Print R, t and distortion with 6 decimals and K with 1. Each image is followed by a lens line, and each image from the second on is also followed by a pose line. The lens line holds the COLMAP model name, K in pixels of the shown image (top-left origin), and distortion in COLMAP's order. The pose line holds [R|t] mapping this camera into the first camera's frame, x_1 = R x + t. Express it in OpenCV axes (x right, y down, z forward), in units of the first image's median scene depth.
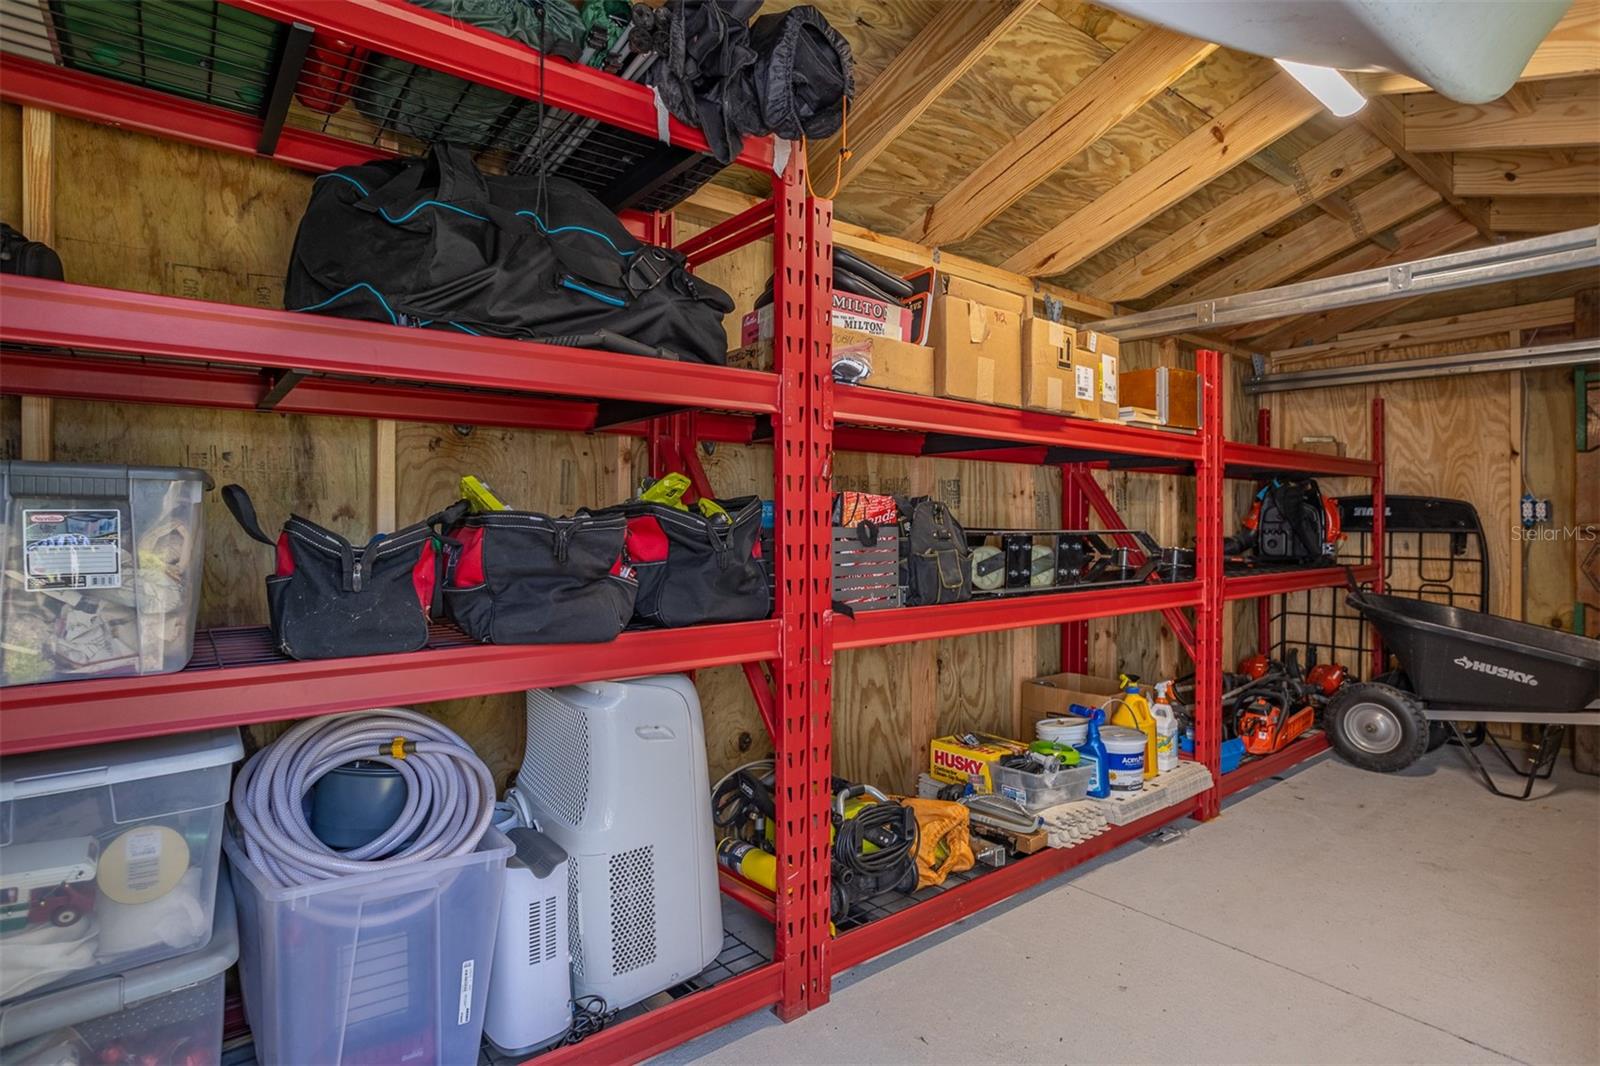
lens RADIAL K [[851.6, 0, 786.2], [0, 851.6, 534.1], [0, 0, 1]] dist [-0.024772, 0.015179]
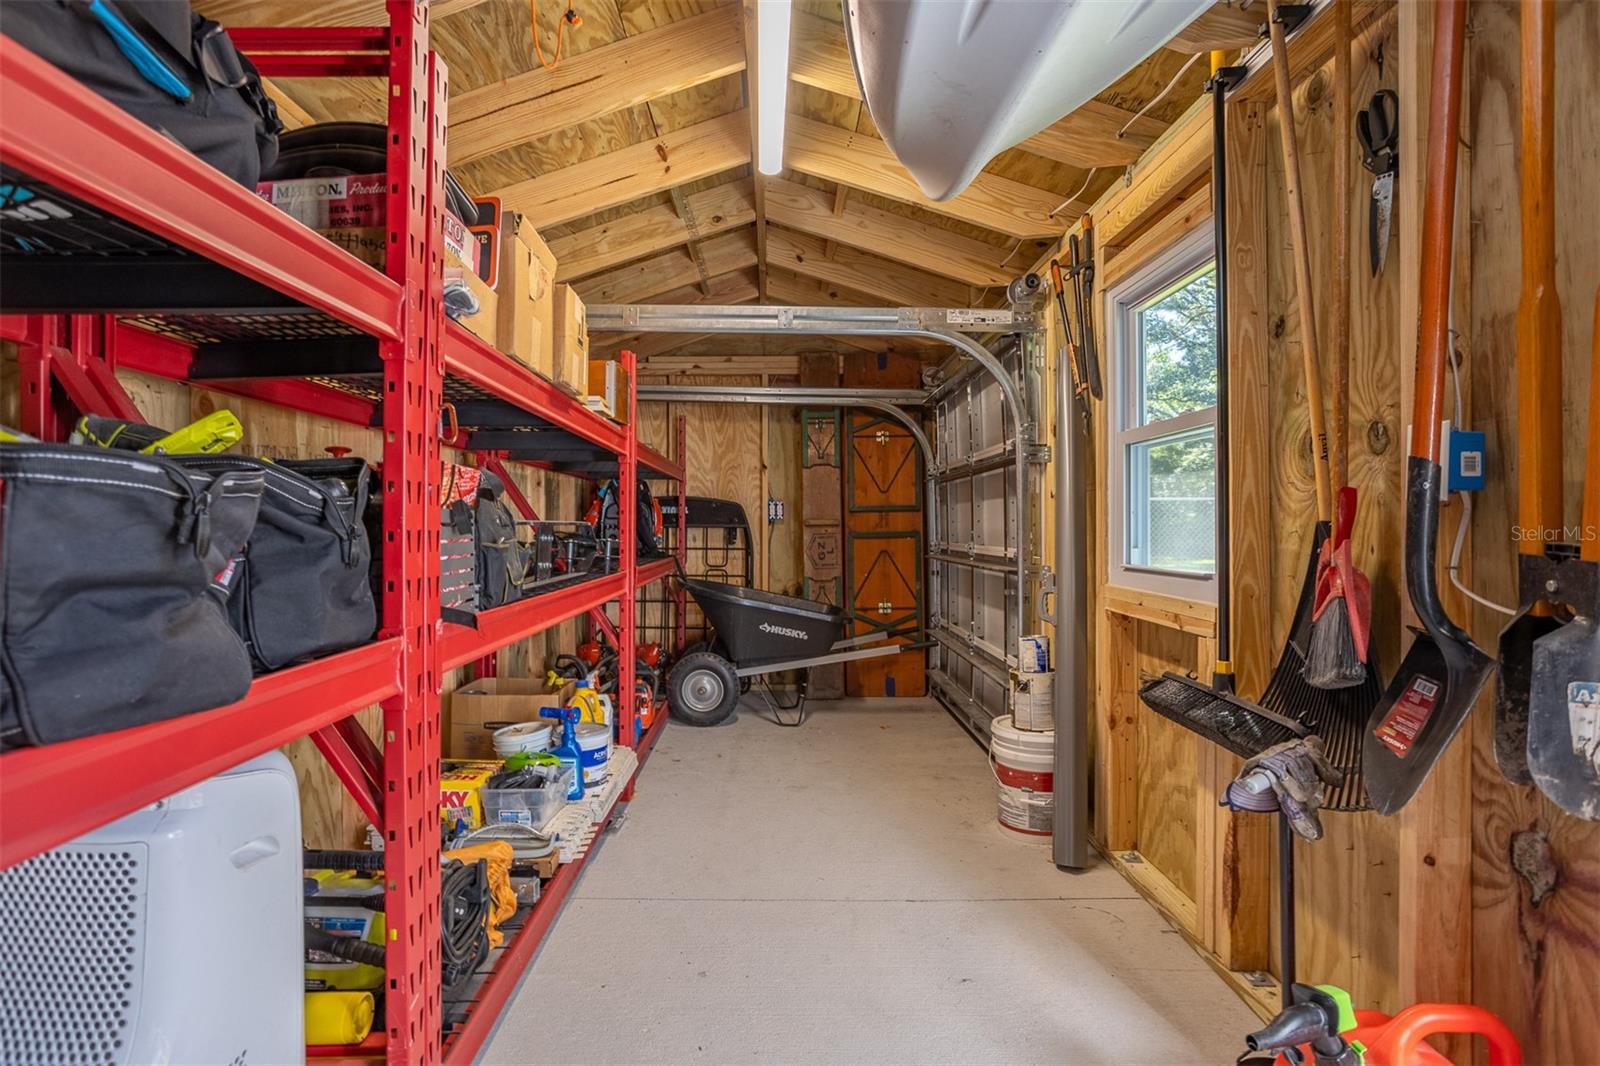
lens RADIAL K [[851.6, 0, 792.9], [0, 851.6, 524.0], [0, 0, 1]] dist [-0.024772, 0.015179]
pose [[0.621547, 0.002670, 0.783372, -0.171483], [0.008671, 0.999909, -0.010288, 0.008460], [-0.783329, 0.013187, 0.621468, 0.154115]]
